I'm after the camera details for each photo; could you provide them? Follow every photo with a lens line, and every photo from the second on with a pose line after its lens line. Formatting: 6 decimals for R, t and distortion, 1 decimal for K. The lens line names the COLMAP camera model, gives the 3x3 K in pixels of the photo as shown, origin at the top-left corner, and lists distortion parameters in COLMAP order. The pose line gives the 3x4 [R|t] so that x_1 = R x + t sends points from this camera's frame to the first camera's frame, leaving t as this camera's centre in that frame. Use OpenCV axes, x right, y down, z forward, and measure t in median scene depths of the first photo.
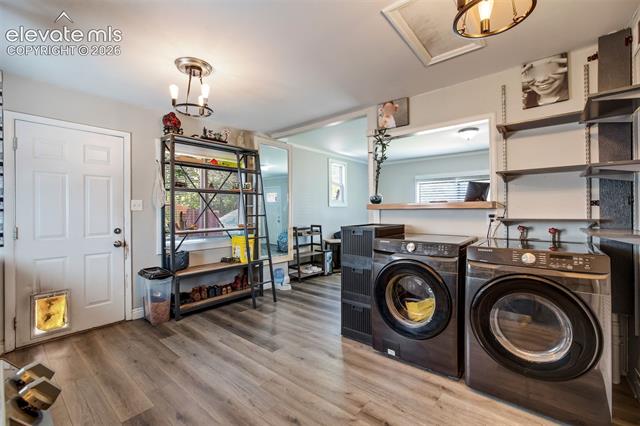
lens RADIAL K [[278.4, 0, 320.4], [0, 278.4, 210.7], [0, 0, 1]] dist [-0.025150, 0.006215]
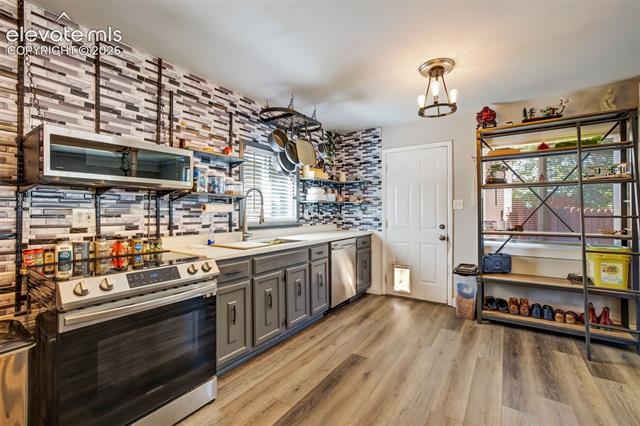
lens RADIAL K [[278.4, 0, 320.9], [0, 278.4, 209.2], [0, 0, 1]] dist [-0.025150, 0.006215]
pose [[0.097487, -0.002107, -0.995235, 0.386916], [0.002600, 0.999995, -0.001862, 0.000009], [0.995233, -0.002406, 0.097492, 0.357994]]
